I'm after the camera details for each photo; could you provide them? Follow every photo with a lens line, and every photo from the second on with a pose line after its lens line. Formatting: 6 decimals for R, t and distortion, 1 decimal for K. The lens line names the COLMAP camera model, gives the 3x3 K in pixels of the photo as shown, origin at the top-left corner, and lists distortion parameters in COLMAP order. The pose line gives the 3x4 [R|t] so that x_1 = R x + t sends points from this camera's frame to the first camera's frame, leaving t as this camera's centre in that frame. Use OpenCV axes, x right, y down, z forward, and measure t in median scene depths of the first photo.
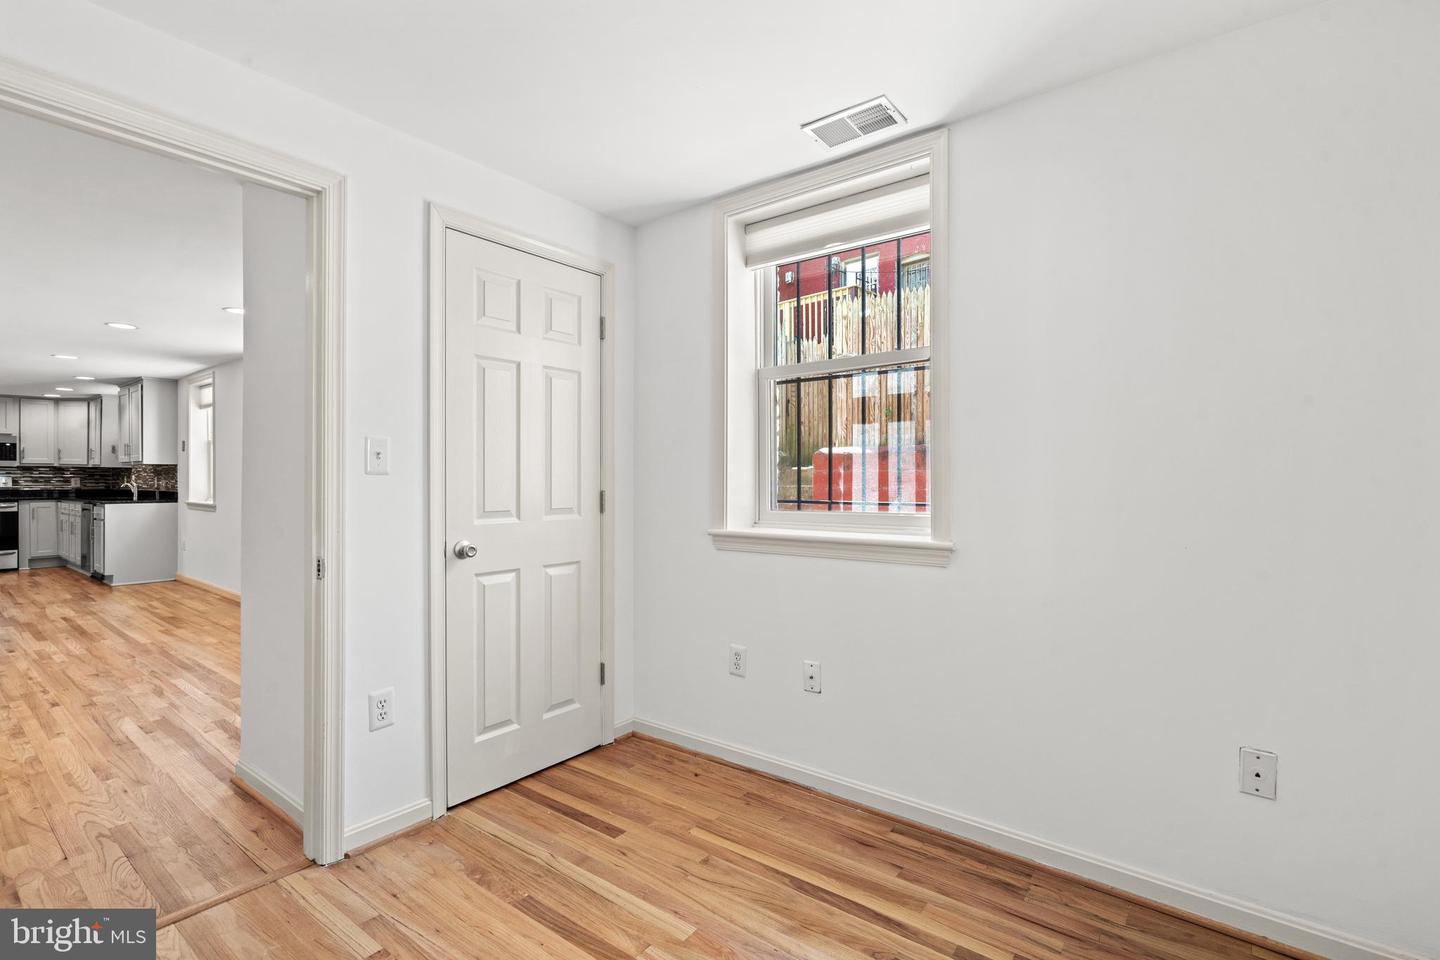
lens RADIAL K [[655.4, 0, 715.5], [0, 655.4, 483.3], [0, 0, 1]] dist [-0.004425, -0.000033]
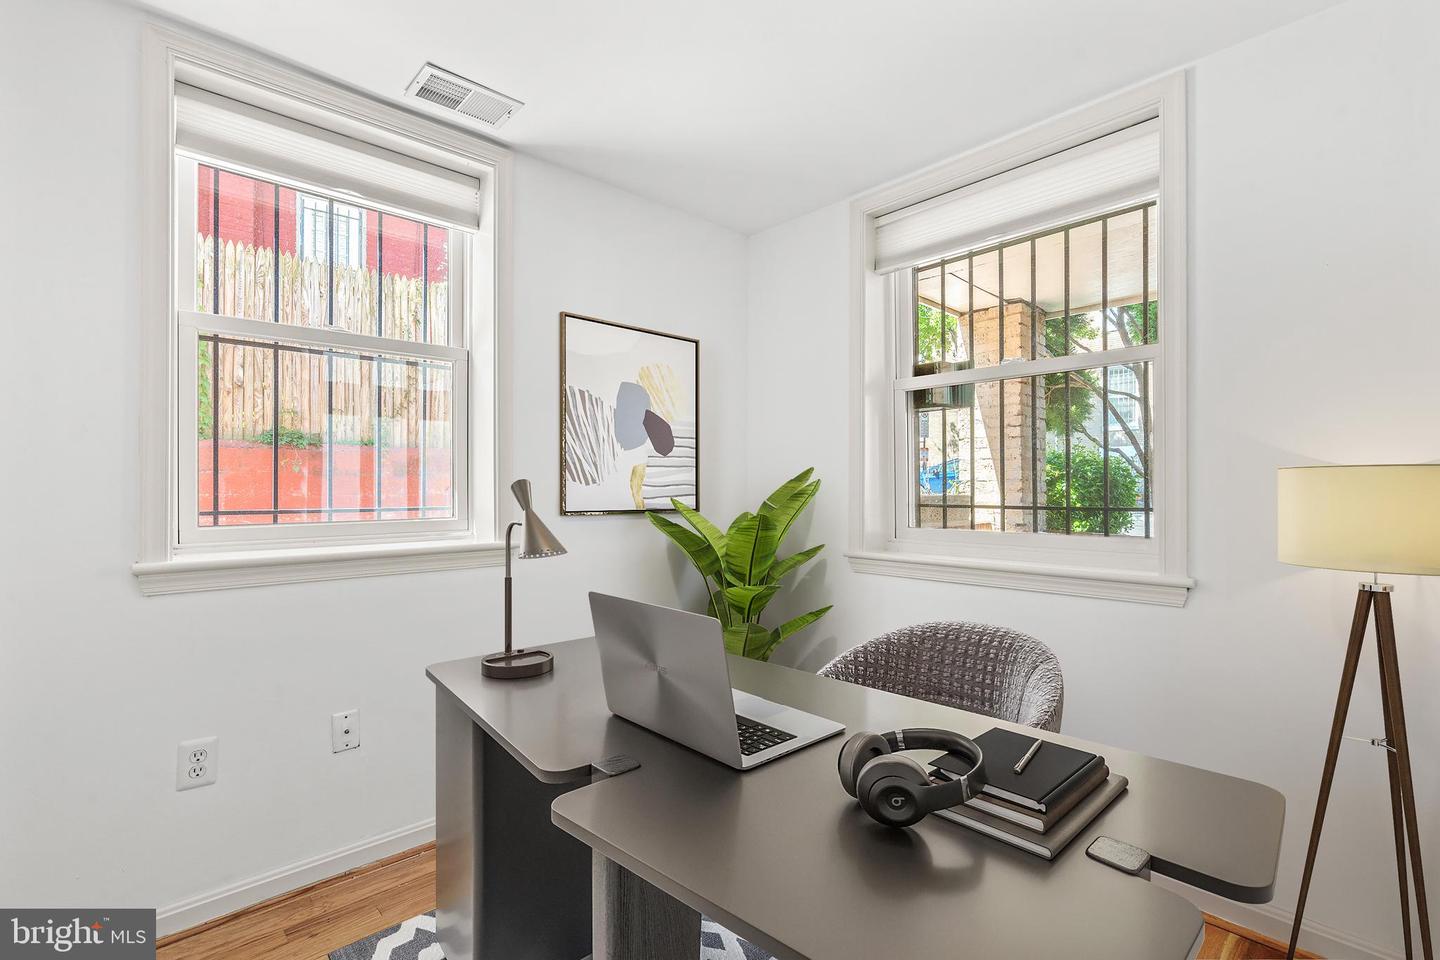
lens RADIAL K [[655.4, 0, 709.8], [0, 655.4, 488.0], [0, 0, 1]] dist [-0.004425, -0.000033]
pose [[0.167668, -0.000167, 0.985844, -0.510741], [0.005373, 0.999985, -0.000745, 0.005060], [-0.985829, 0.005422, 0.167666, 0.399542]]
